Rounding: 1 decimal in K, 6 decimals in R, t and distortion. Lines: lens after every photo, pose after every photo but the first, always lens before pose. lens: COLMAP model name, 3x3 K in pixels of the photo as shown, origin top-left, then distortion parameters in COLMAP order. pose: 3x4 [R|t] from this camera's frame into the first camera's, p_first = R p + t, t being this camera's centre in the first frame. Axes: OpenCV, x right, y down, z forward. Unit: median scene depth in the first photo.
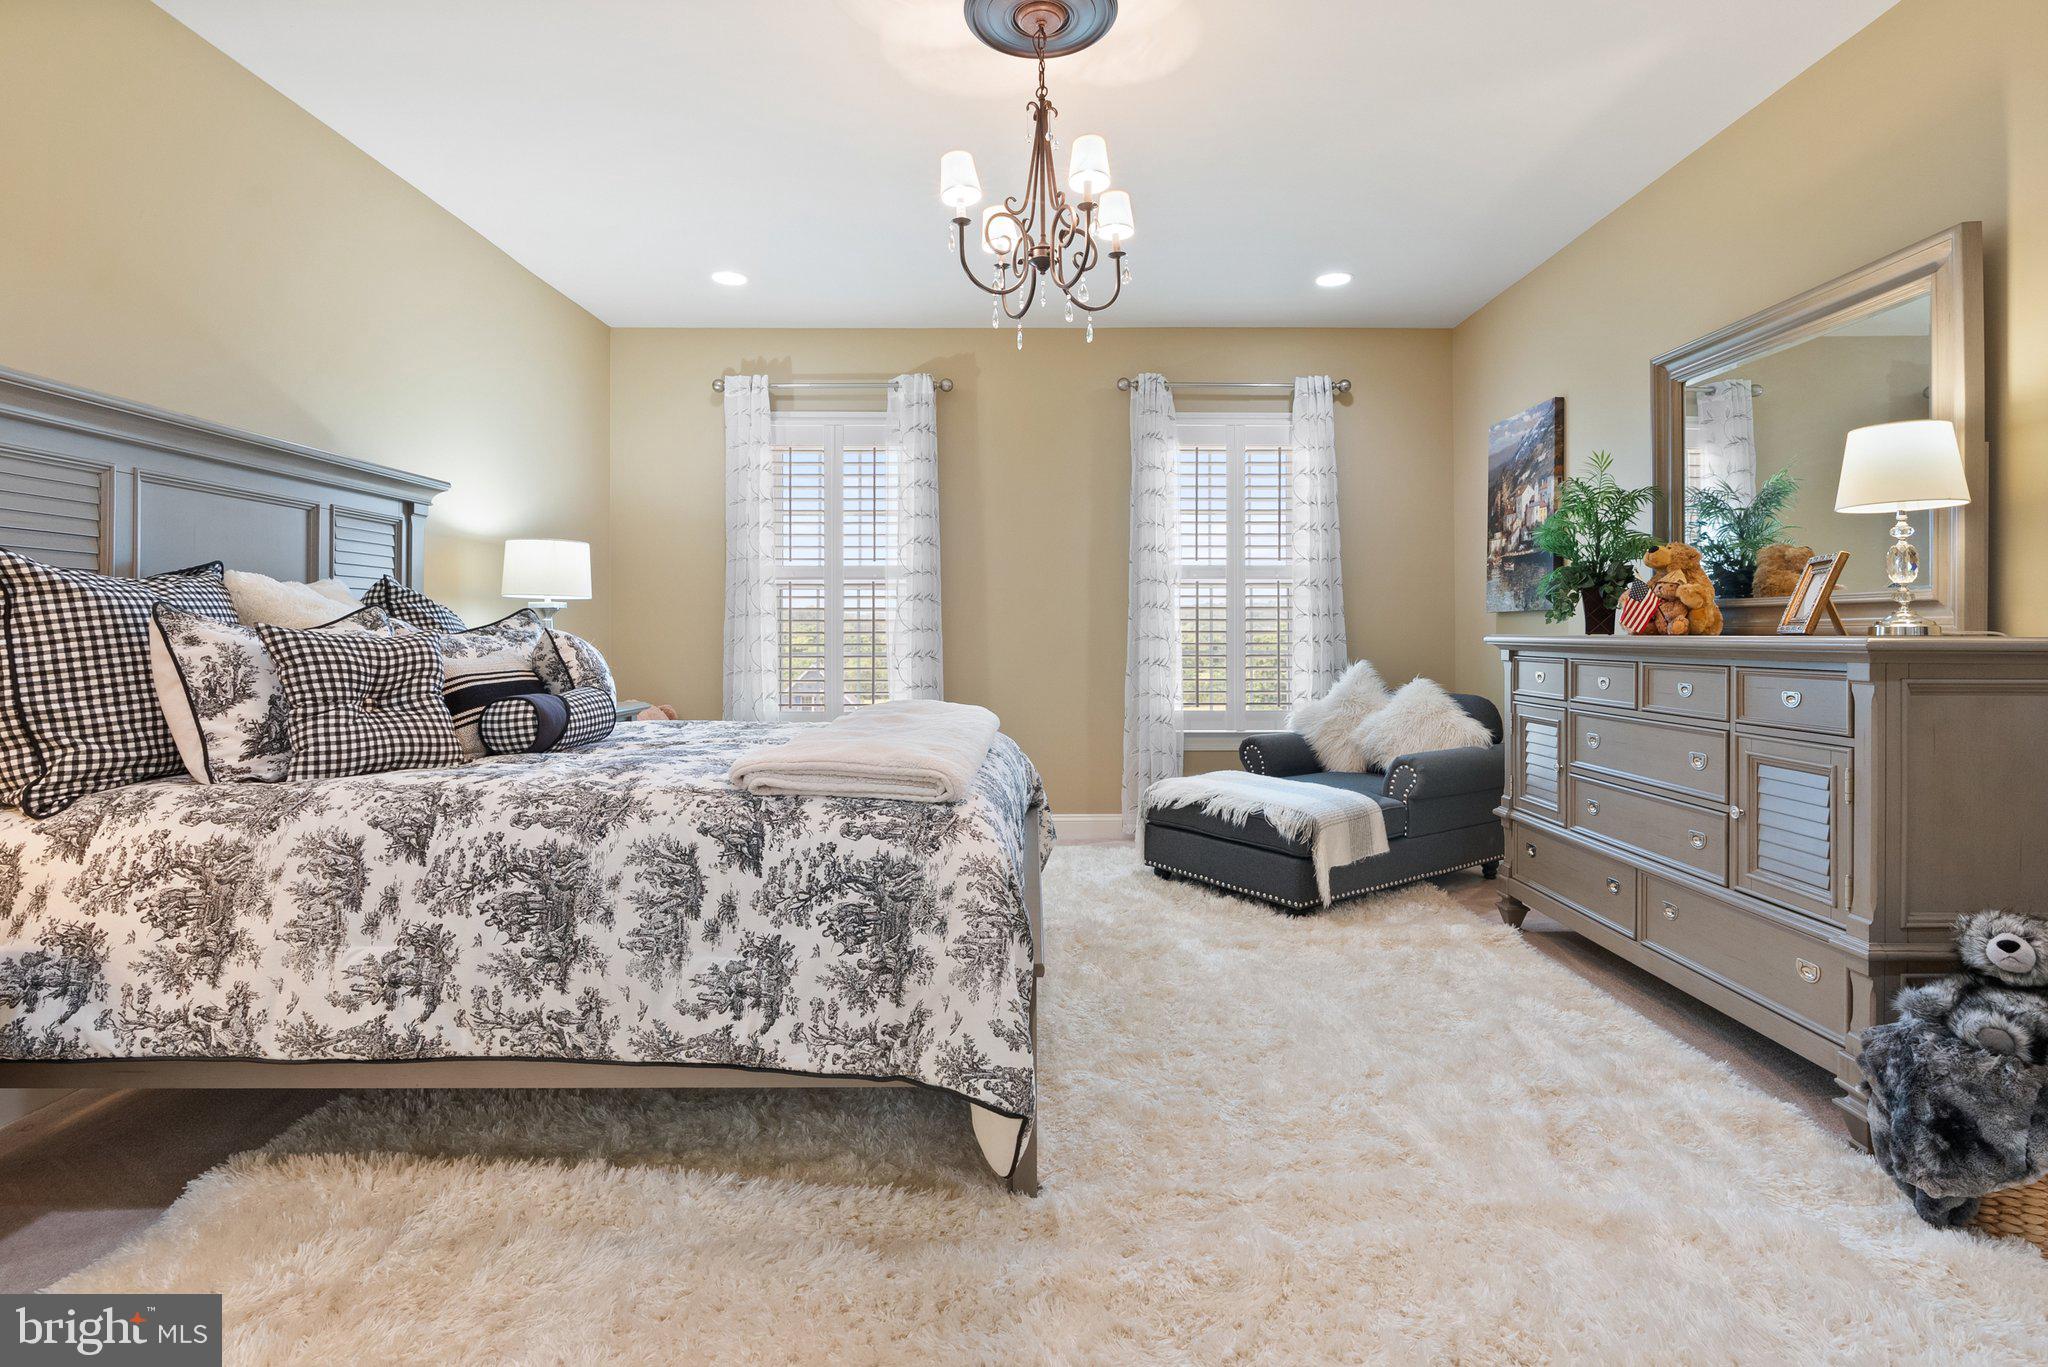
lens RADIAL K [[983.6, 0, 1041.6], [0, 983.6, 630.6], [0, 0, 1]] dist [-0.003717, 0.000145]
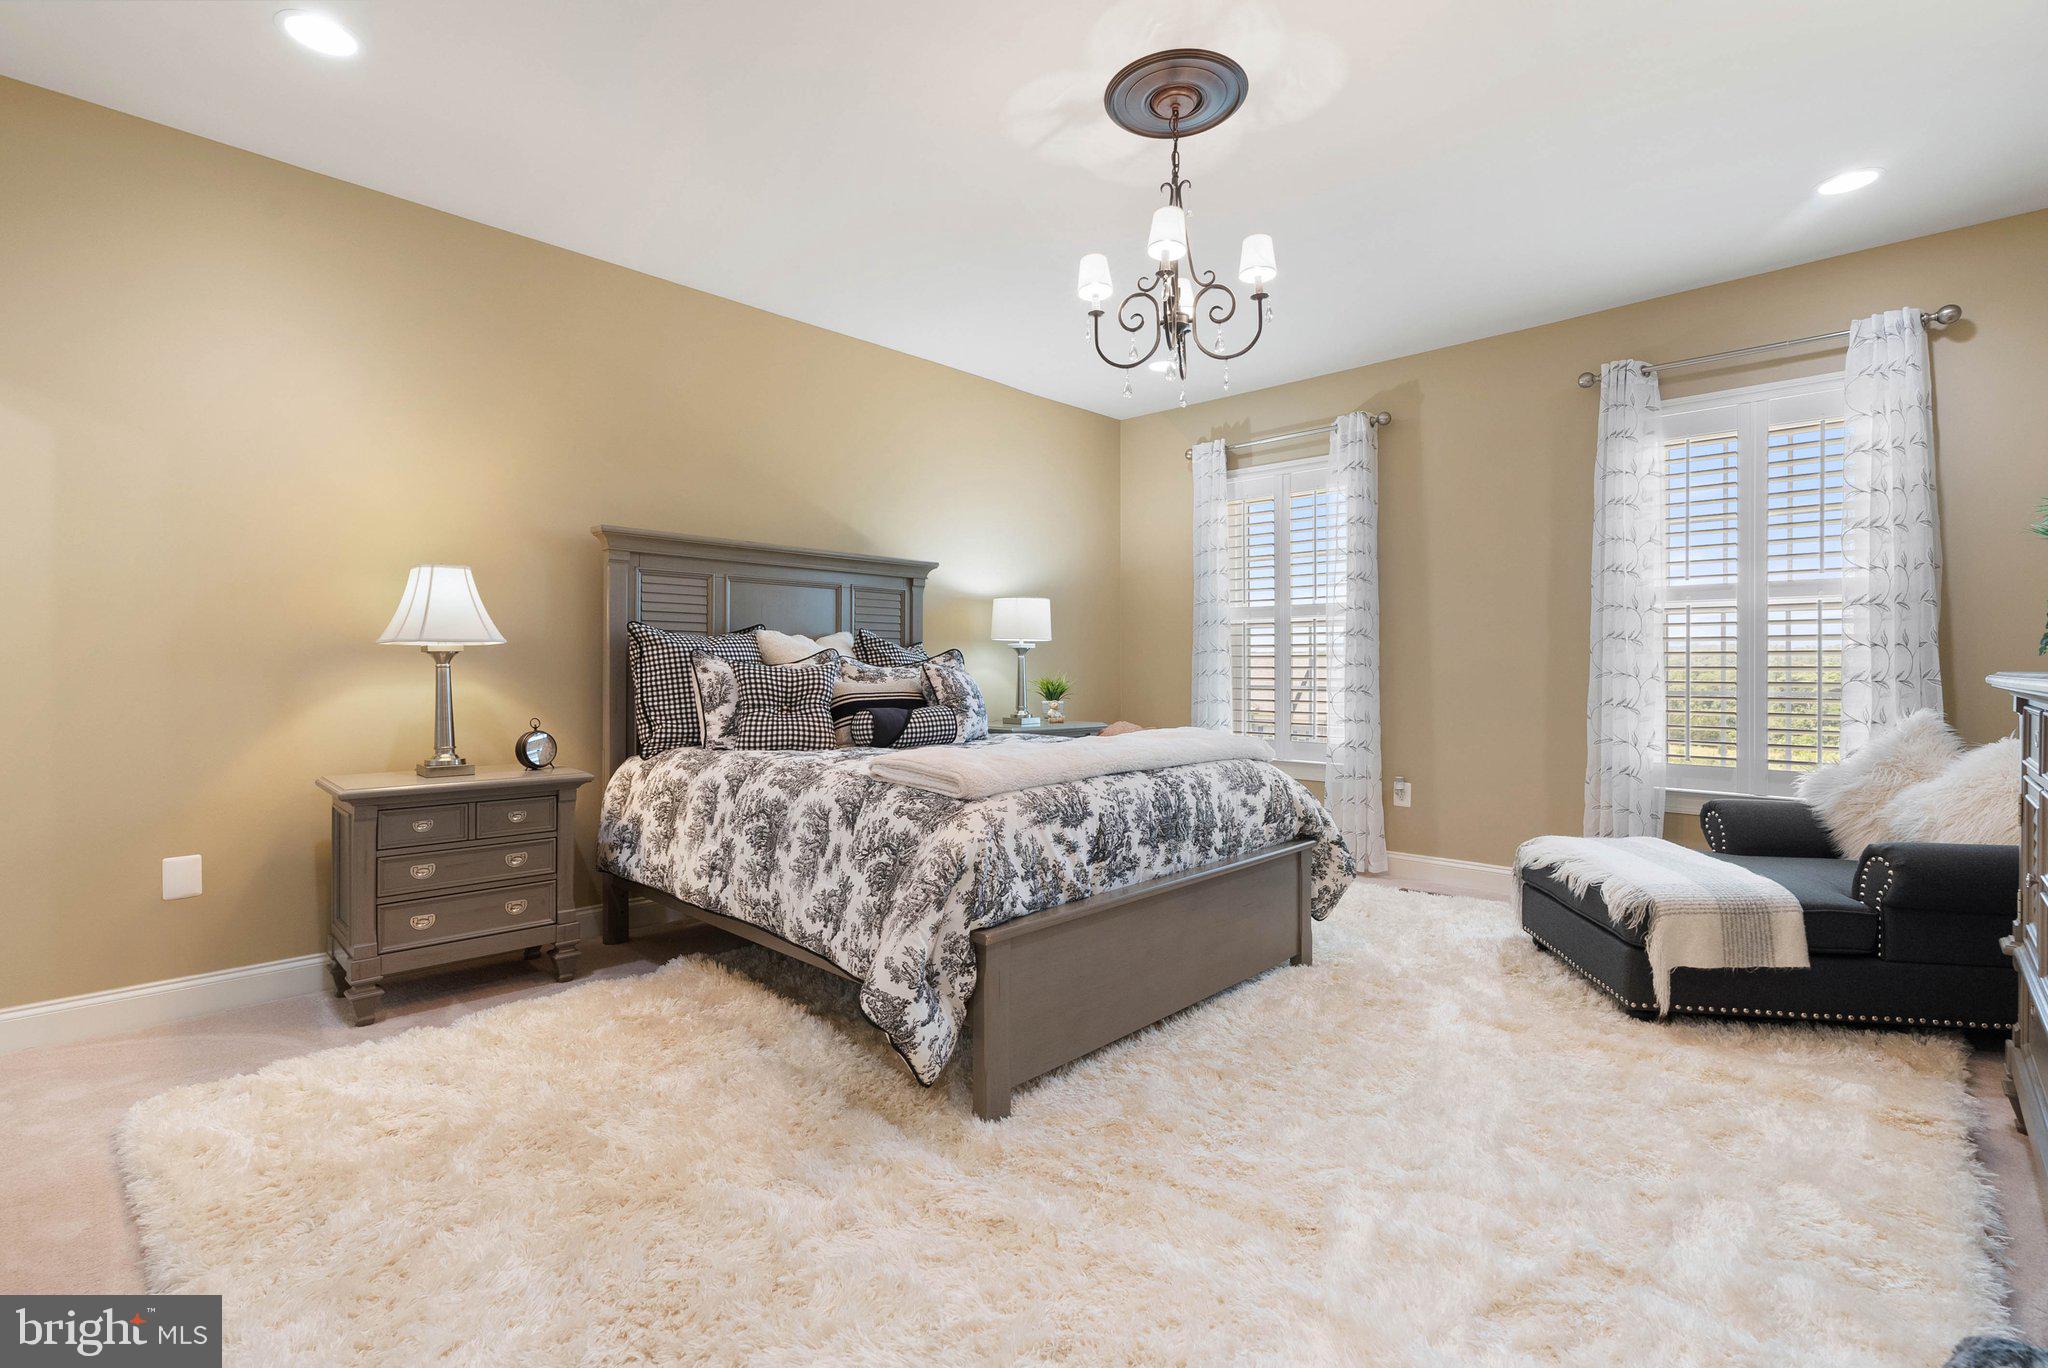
lens RADIAL K [[930.8, 0, 1018.8], [0, 930.8, 672.9], [0, 0, 1]] dist [-0.002683, 0.000695]
pose [[0.716727, 0.007037, -0.697318, 0.574218], [-0.001574, 0.999963, 0.008474, 0.000033], [0.697352, -0.004976, 0.716712, 0.131627]]
